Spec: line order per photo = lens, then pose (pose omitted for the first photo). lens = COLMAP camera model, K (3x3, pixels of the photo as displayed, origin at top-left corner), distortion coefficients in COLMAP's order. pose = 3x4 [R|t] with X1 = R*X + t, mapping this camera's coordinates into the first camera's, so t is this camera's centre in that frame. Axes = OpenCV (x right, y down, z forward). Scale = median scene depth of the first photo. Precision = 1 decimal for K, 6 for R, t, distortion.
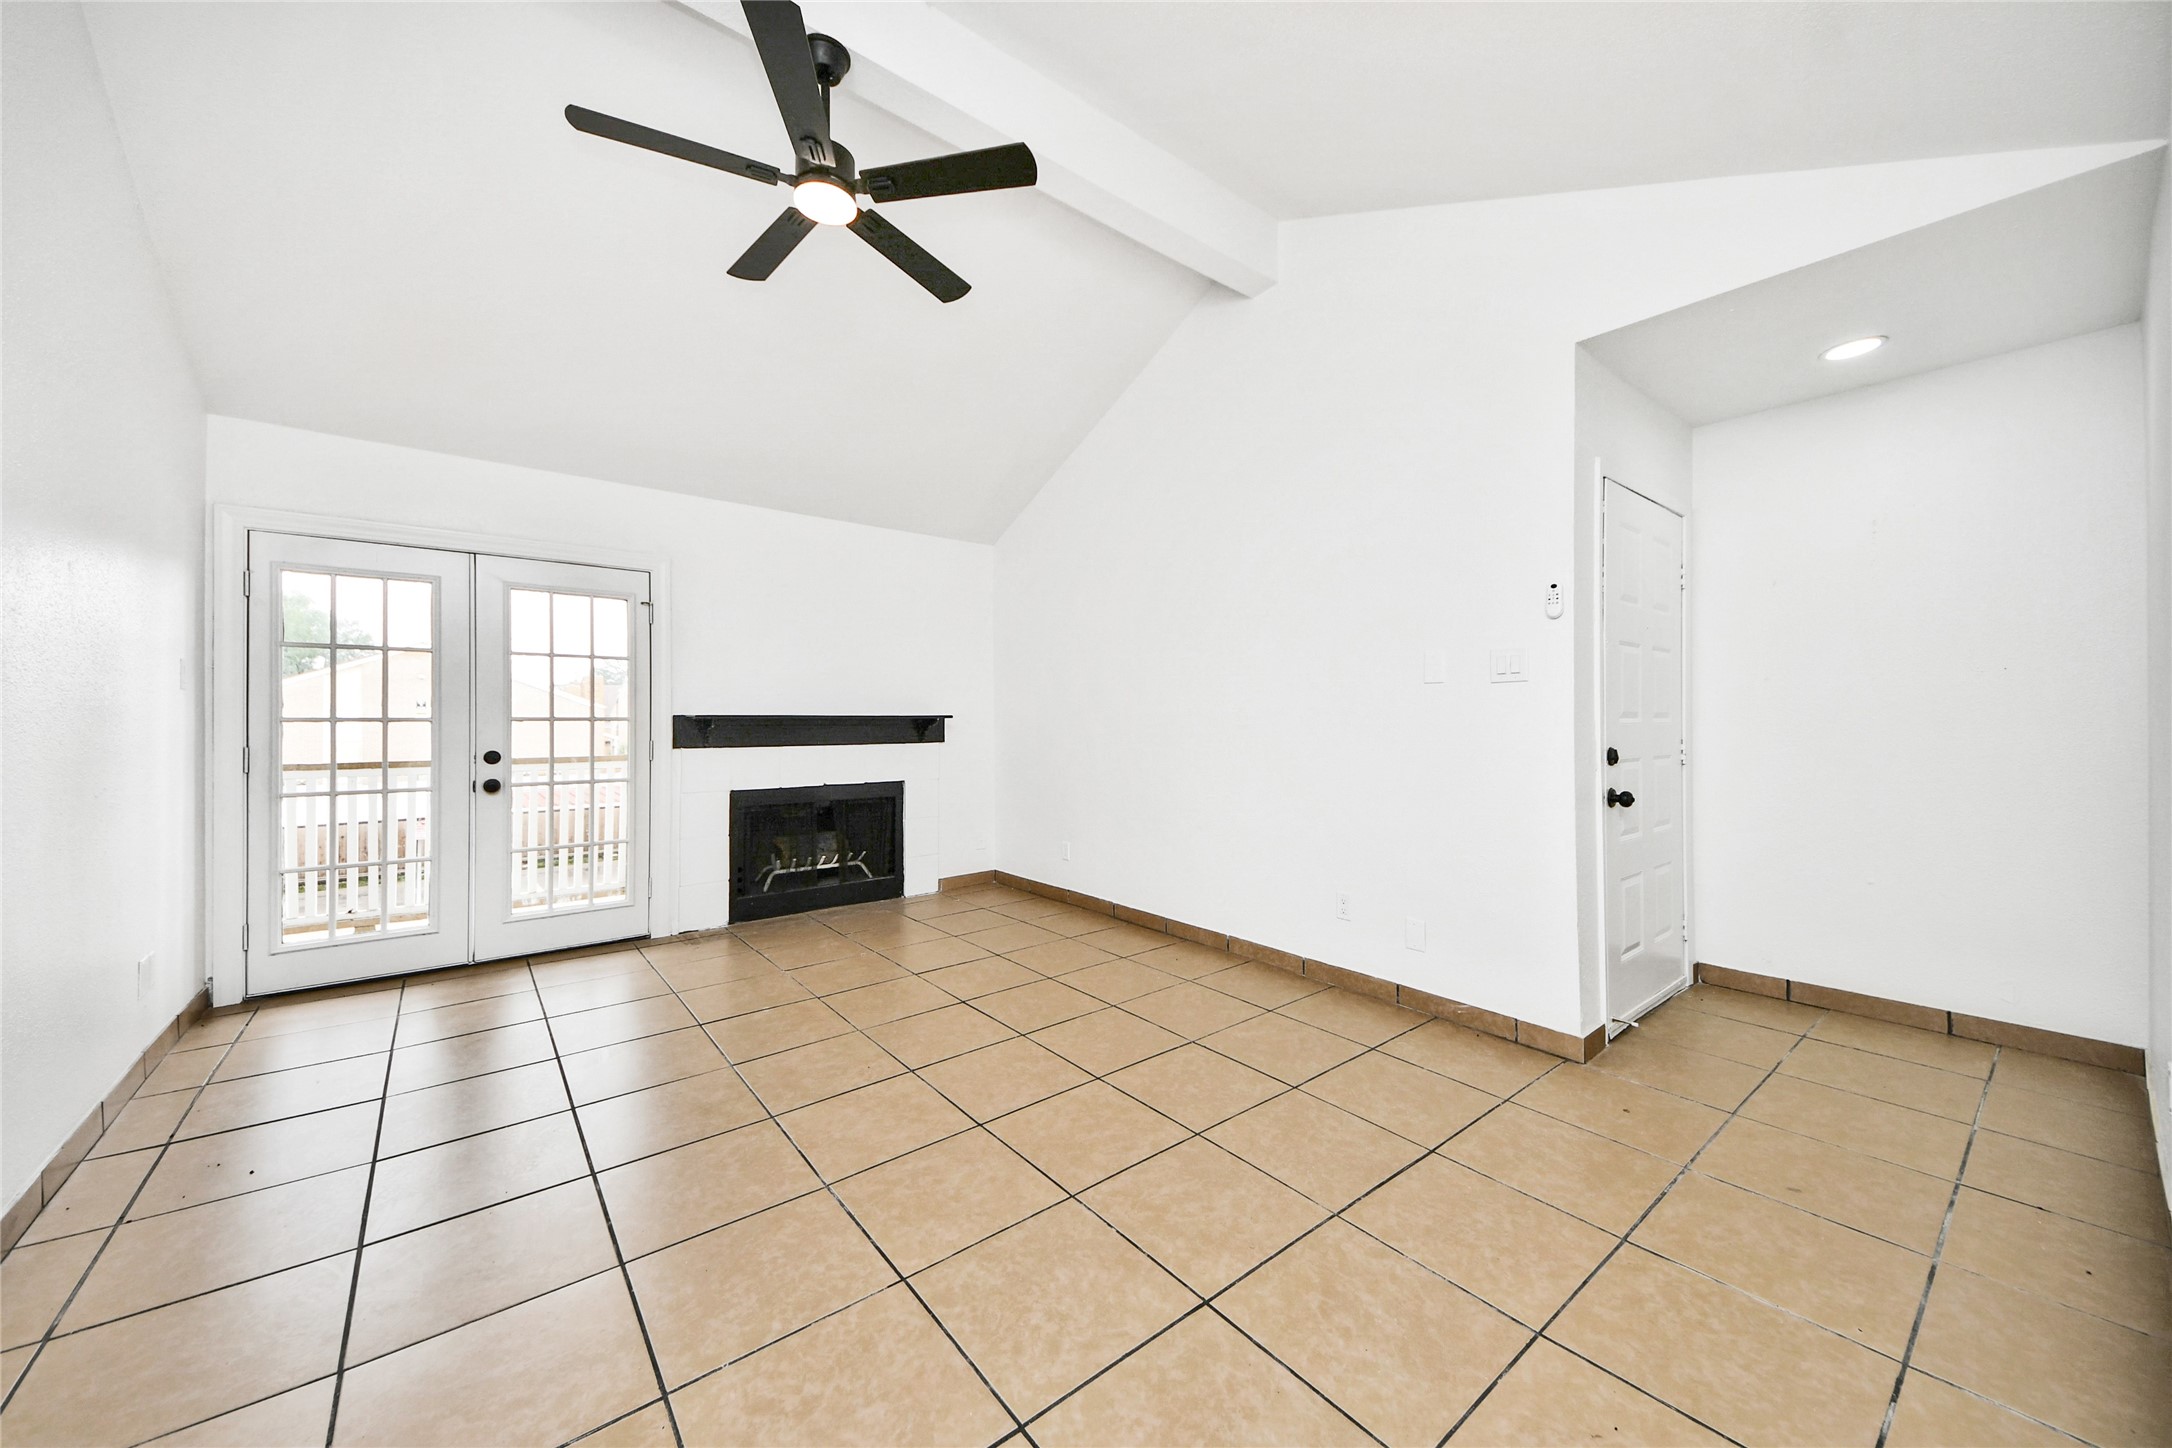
lens RADIAL K [[775.9, 0, 1084.0], [0, 775.9, 716.9], [0, 0, 1]] dist [0.034150, -0.011985]
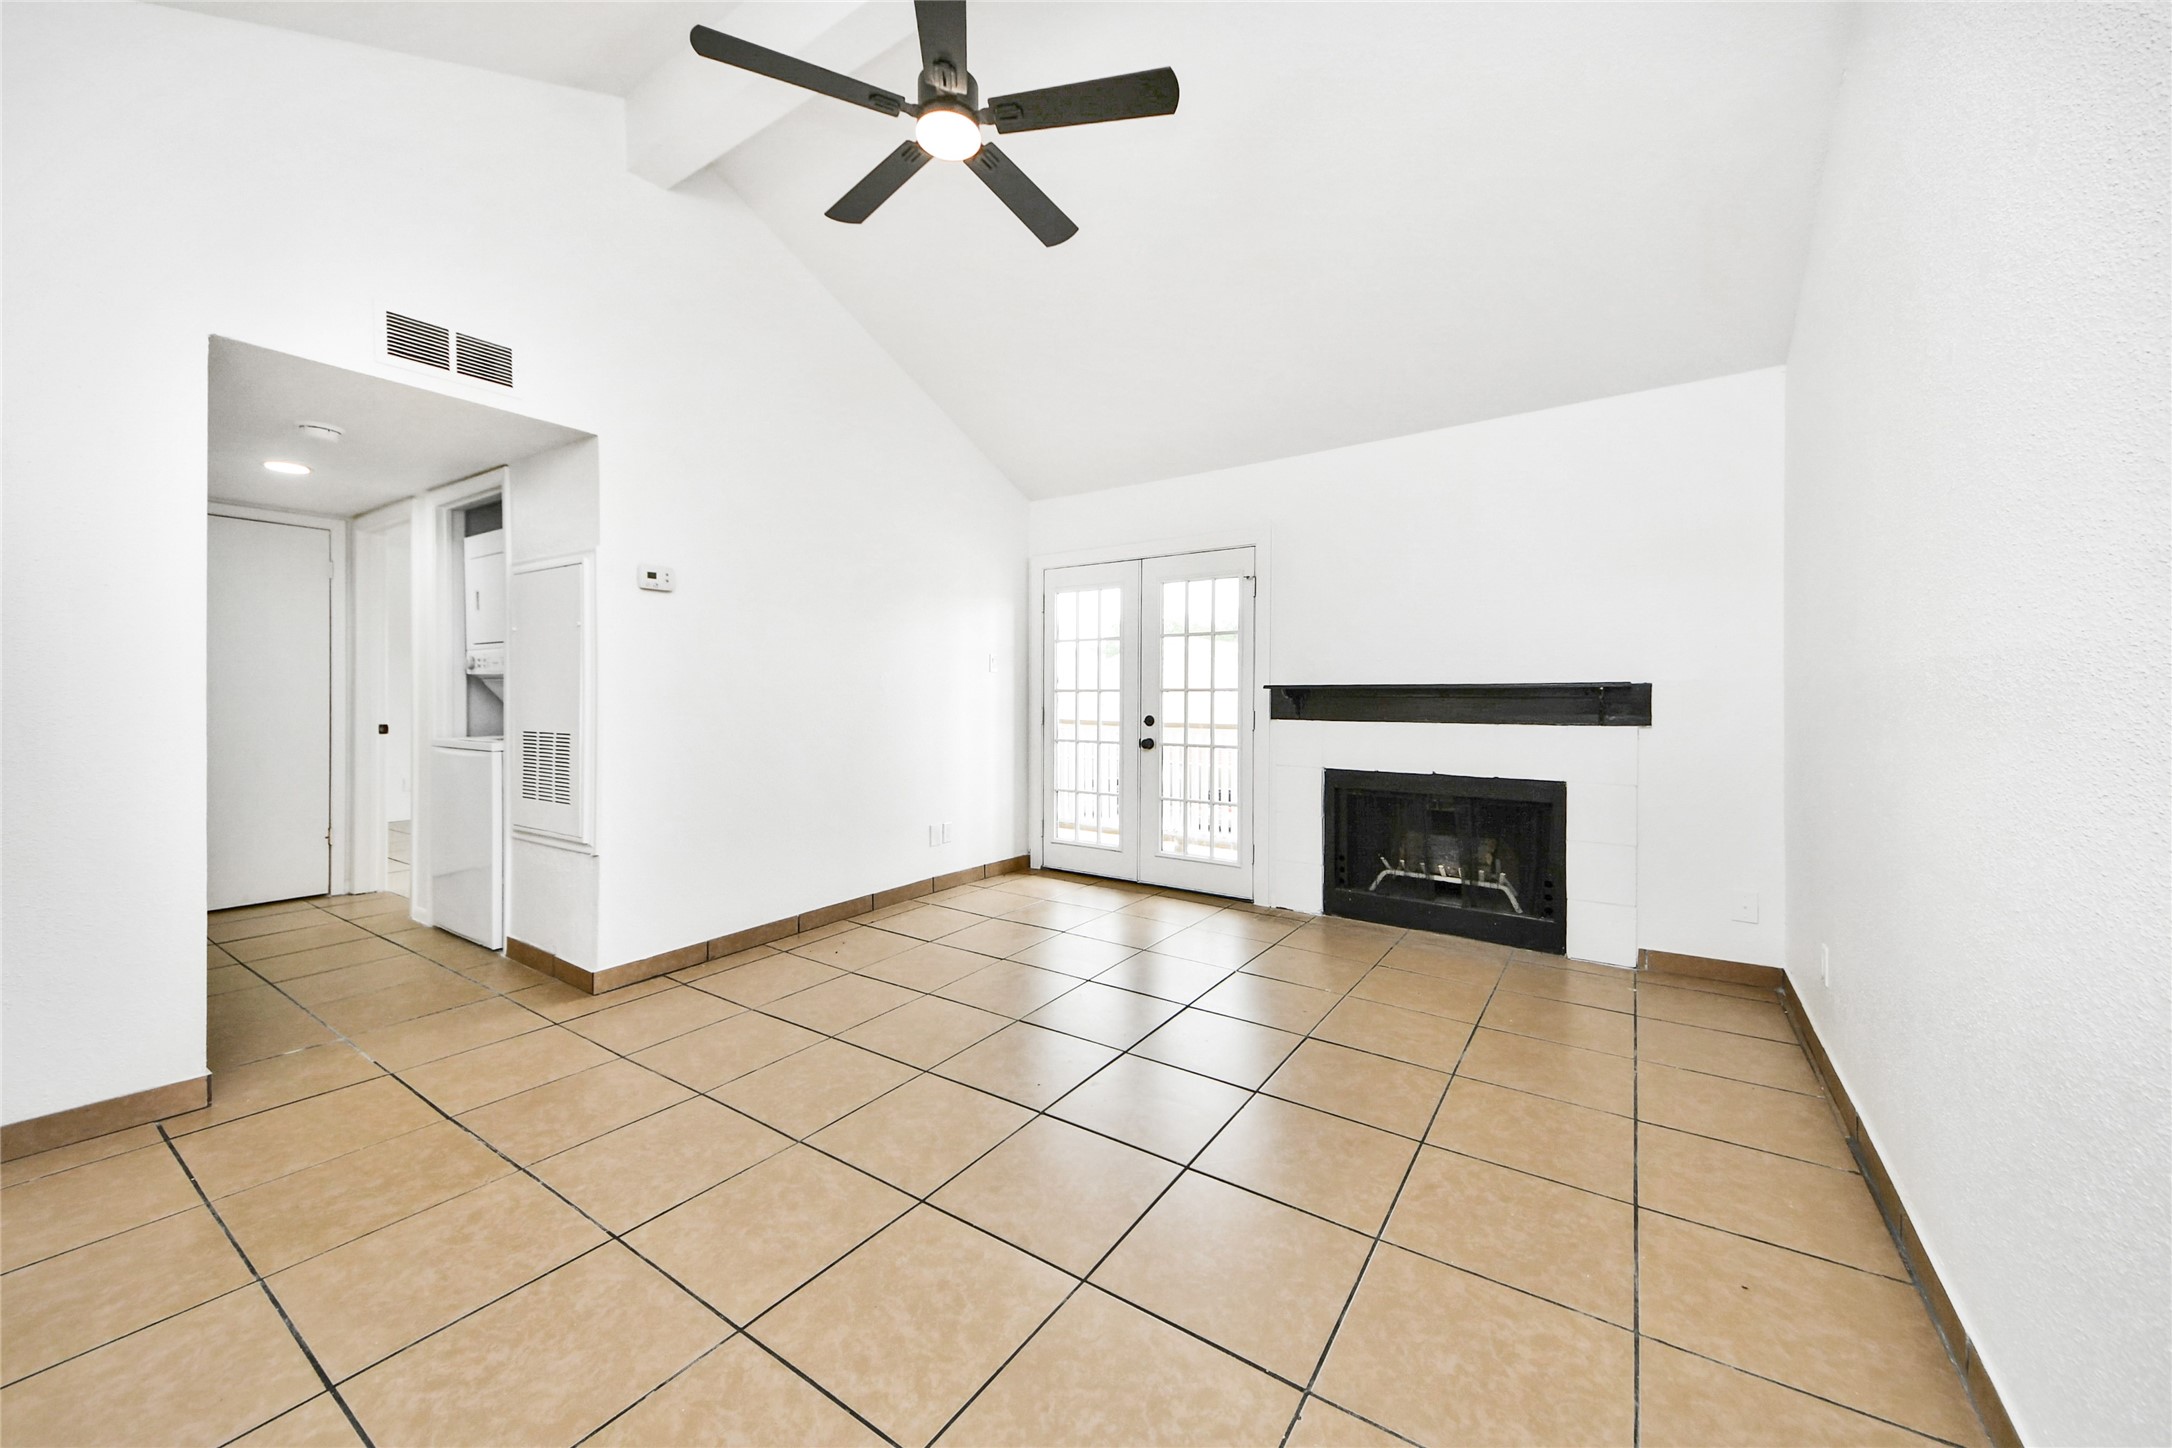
lens RADIAL K [[775.9, 0, 1089.2], [0, 775.9, 710.6], [0, 0, 1]] dist [0.034150, -0.011985]
pose [[0.302093, 0.022201, -0.953020, 0.385324], [-0.002195, 0.999742, 0.022594, 0.007987], [0.953276, -0.004733, 0.302064, 0.543478]]
